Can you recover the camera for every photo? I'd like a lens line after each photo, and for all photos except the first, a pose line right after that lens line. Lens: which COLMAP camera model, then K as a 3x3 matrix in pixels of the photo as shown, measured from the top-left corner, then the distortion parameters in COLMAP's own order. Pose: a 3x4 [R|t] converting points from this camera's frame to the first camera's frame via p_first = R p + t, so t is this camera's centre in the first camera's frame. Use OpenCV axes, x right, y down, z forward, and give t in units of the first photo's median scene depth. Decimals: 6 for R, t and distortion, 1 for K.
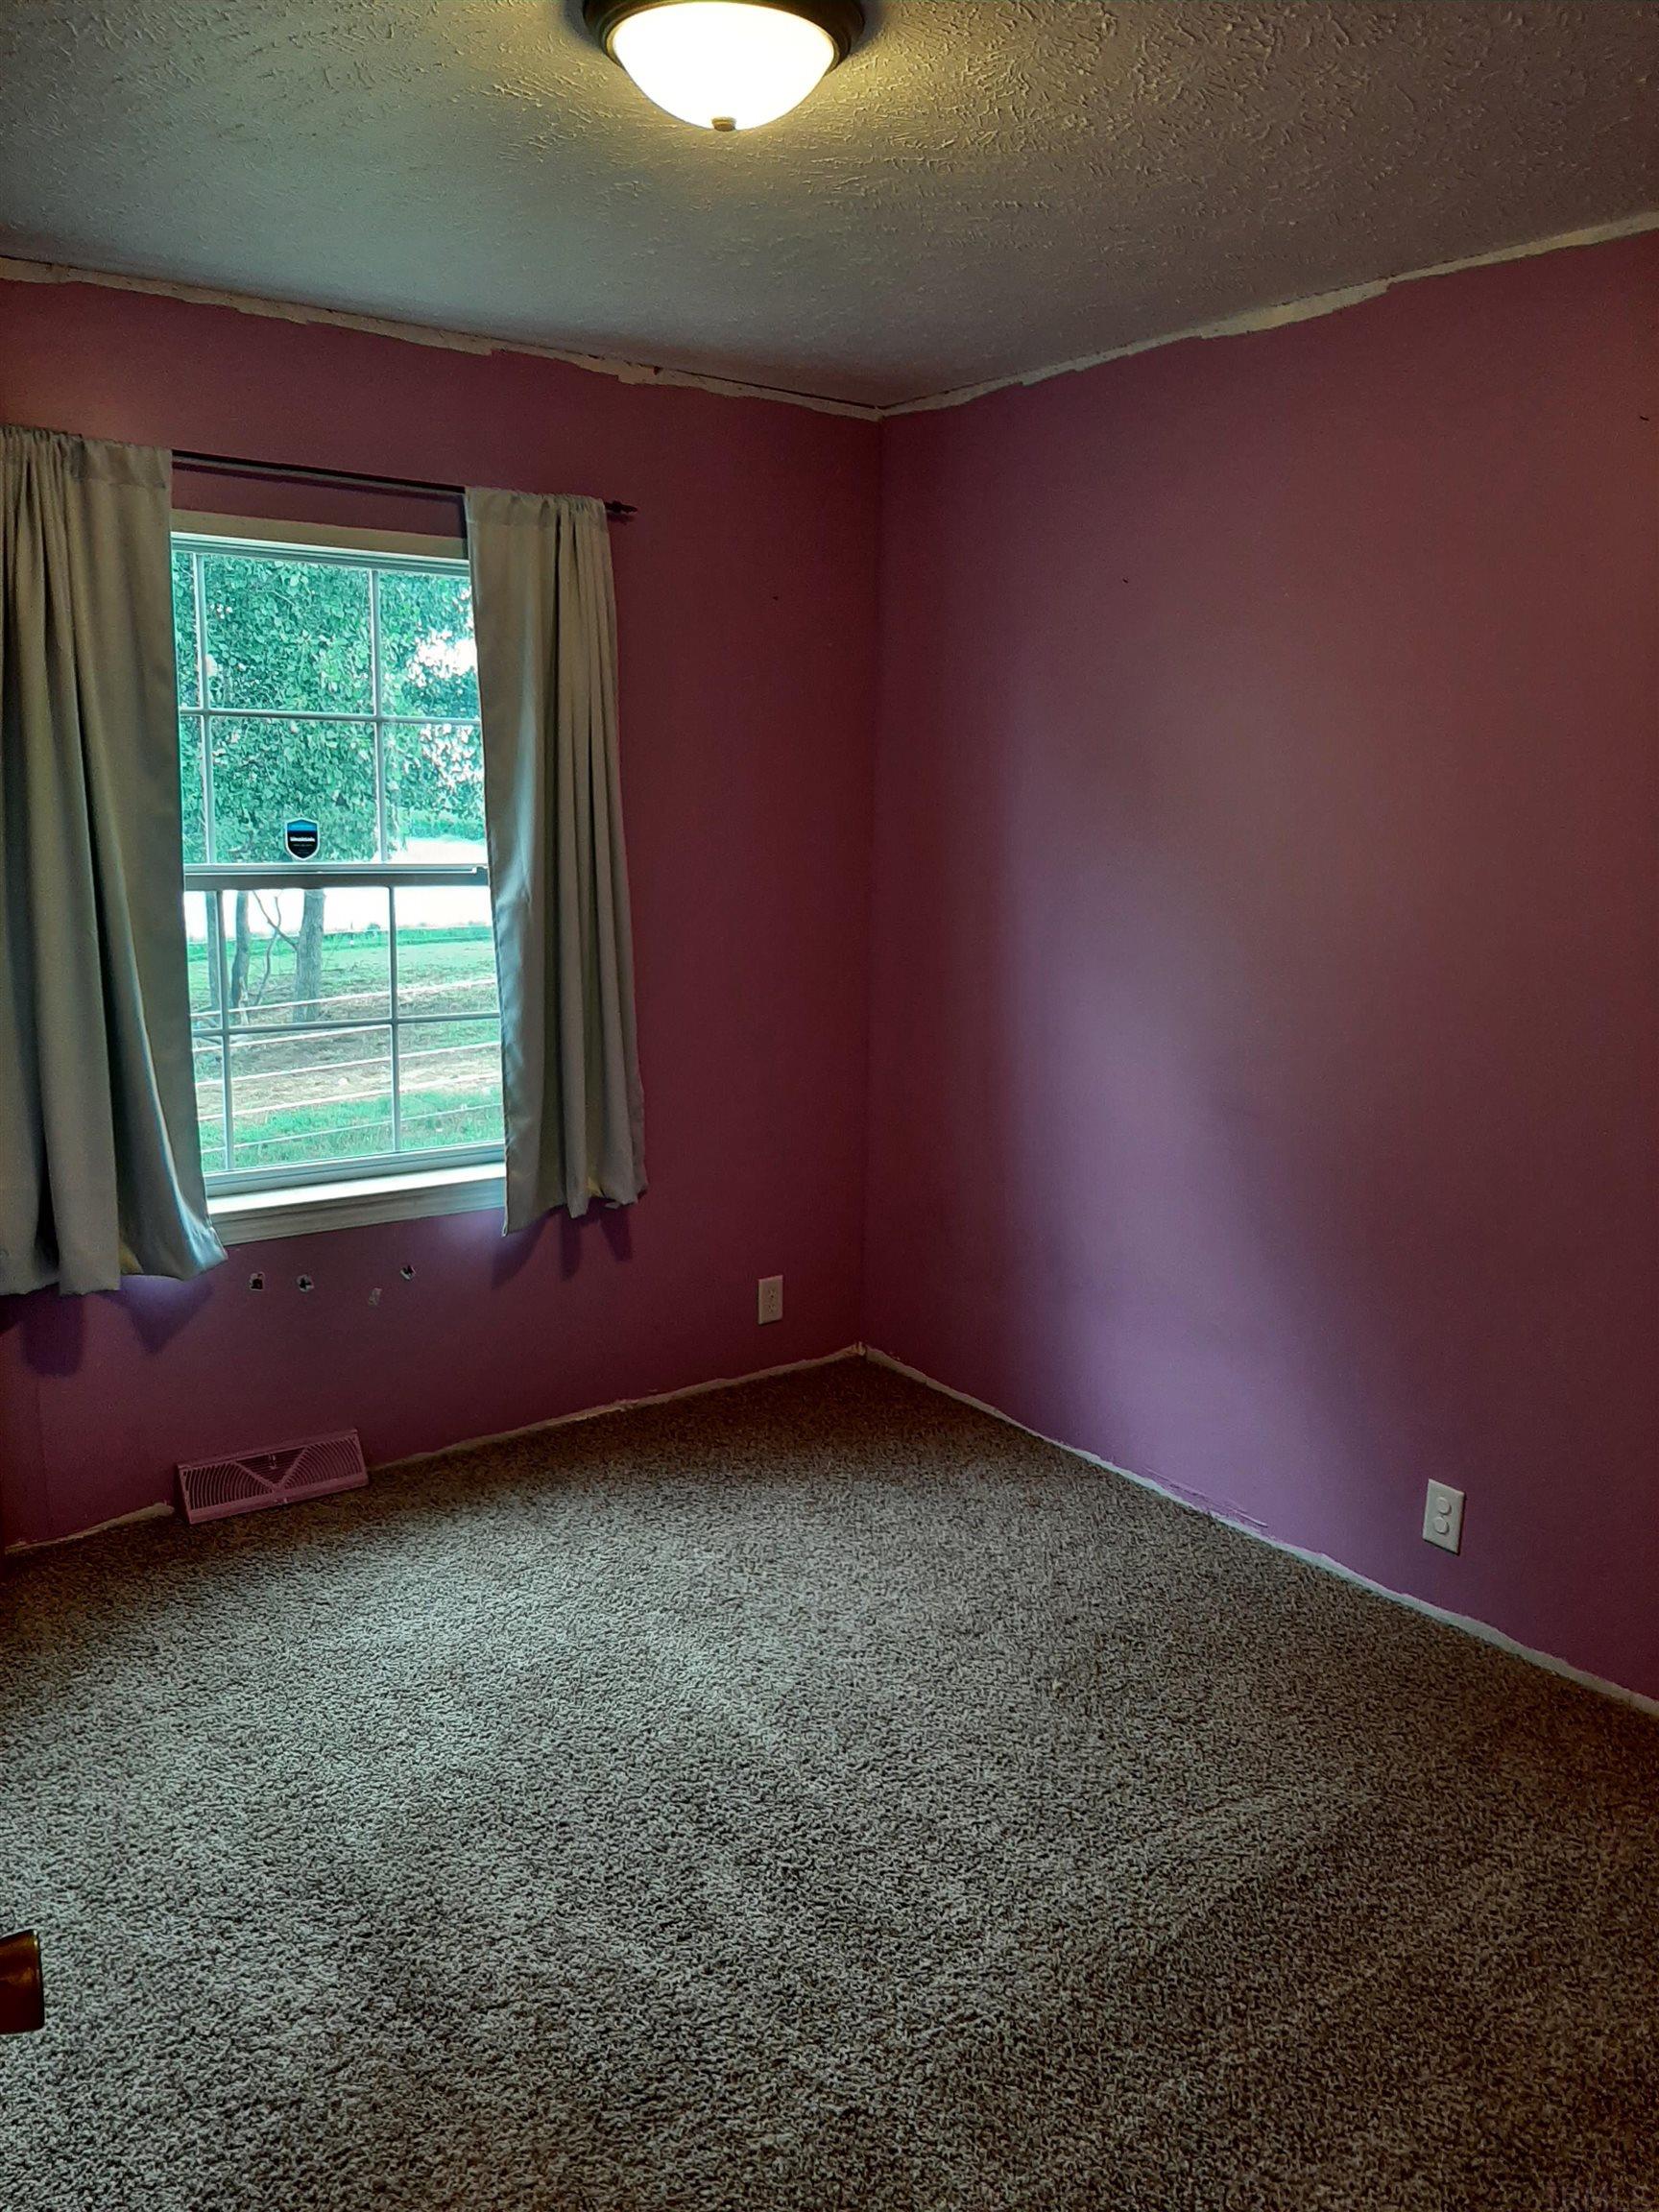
lens RADIAL K [[1737.9, 0, 826.7], [0, 1737.9, 1100.5], [0, 0, 1]] dist [0.073009, -0.112508]
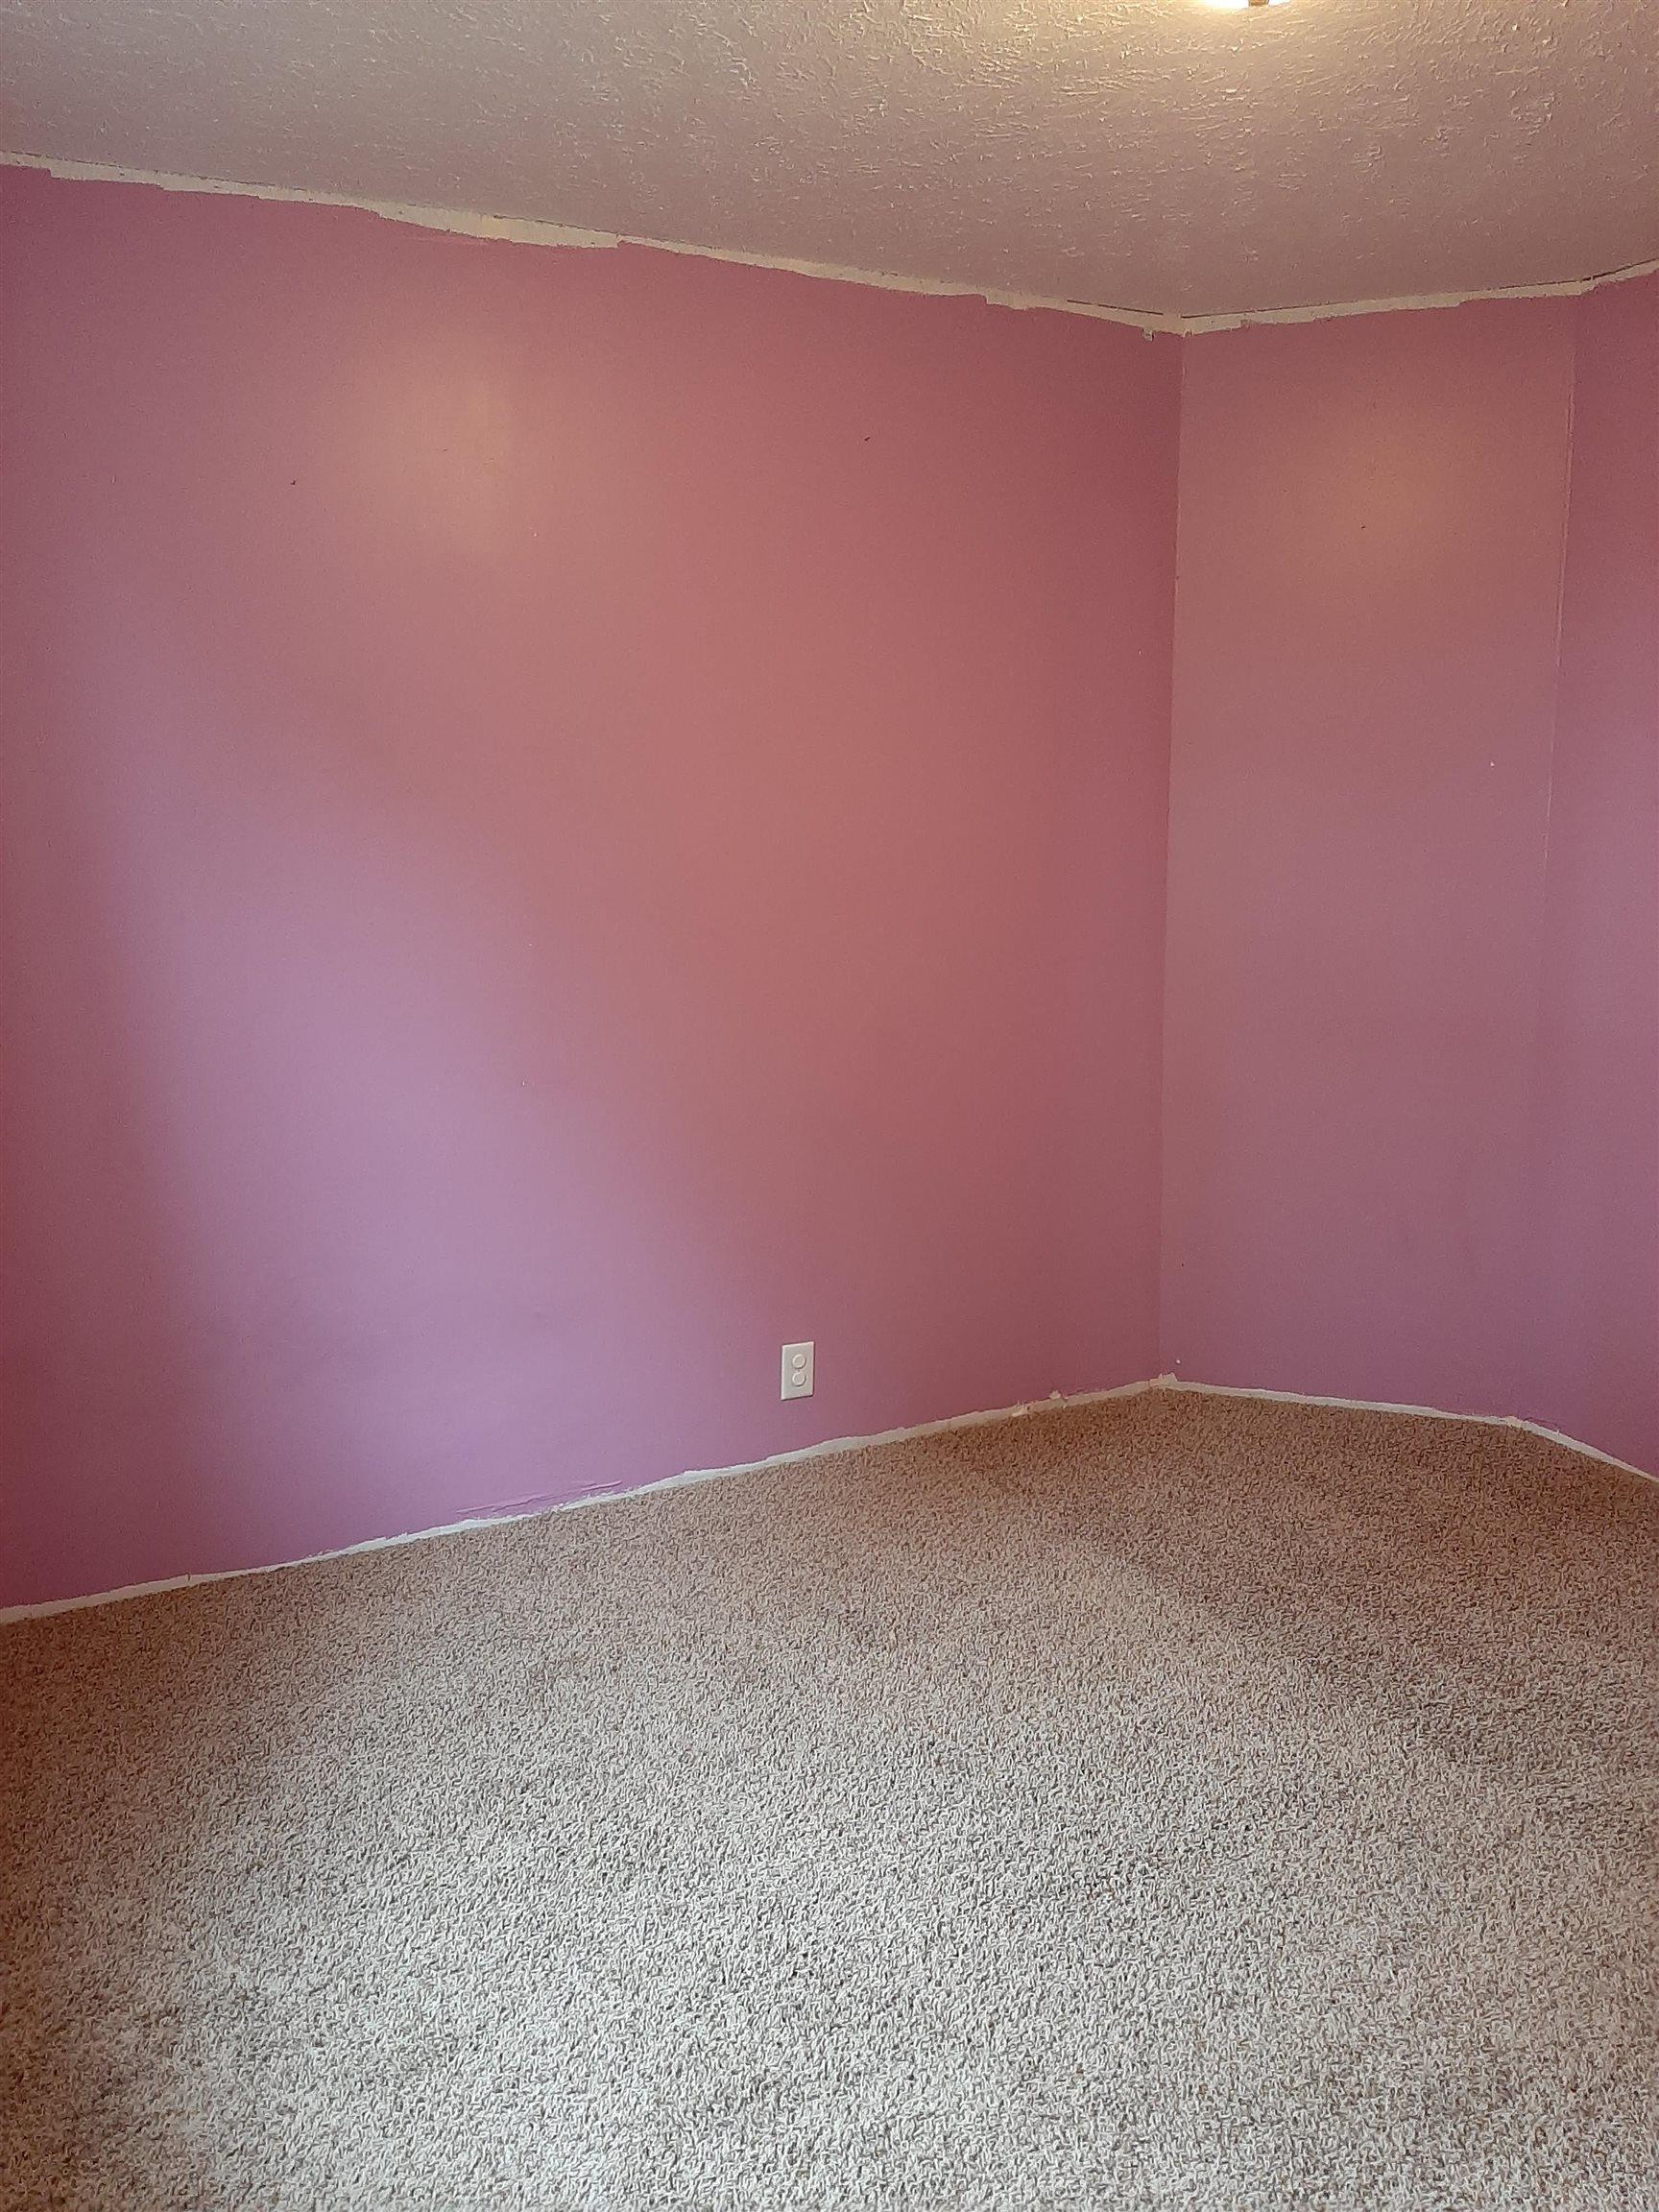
lens RADIAL K [[1737.9, 0, 826.9], [0, 1737.9, 1106.7], [0, 0, 1]] dist [0.073009, -0.112508]
pose [[0.153290, -0.203343, 0.967034, -0.678955], [0.189155, 0.966542, 0.173255, -0.119313], [-0.969909, 0.156360, 0.186625, 0.696371]]
